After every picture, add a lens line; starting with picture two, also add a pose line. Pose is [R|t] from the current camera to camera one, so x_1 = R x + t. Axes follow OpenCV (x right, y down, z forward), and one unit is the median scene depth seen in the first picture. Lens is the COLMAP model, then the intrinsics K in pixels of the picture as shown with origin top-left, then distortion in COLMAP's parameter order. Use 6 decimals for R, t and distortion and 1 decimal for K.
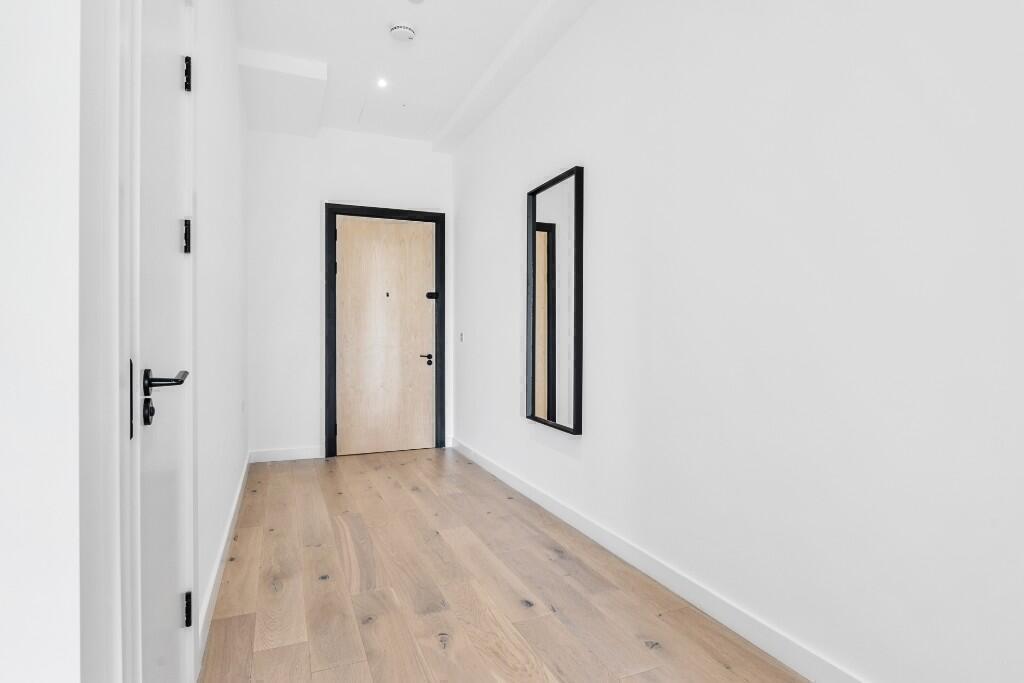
lens RADIAL K [[545.0, 0, 512.1], [0, 545.0, 340.8], [0, 0, 1]] dist [-0.002076, -0.000064]
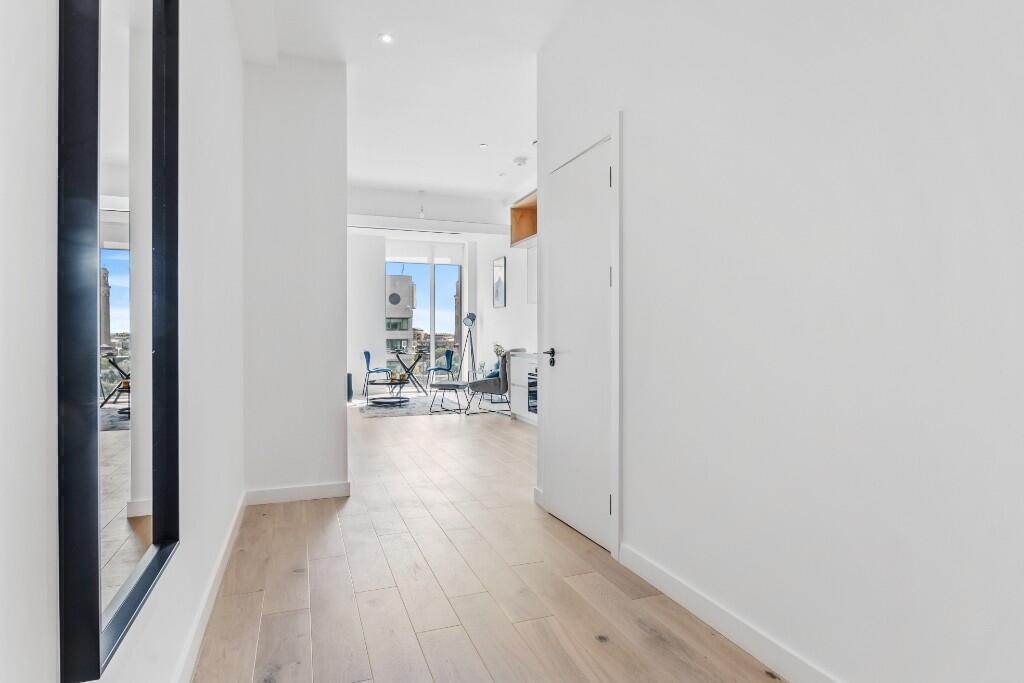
lens RADIAL K [[545.0, 0, 515.4], [0, 545.0, 338.2], [0, 0, 1]] dist [-0.002076, -0.000064]
pose [[-0.999608, 0.000186, 0.028014, -0.242384], [0.000386, 0.999974, 0.007138, -0.014796], [-0.028012, 0.007146, -0.999582, 1.825344]]
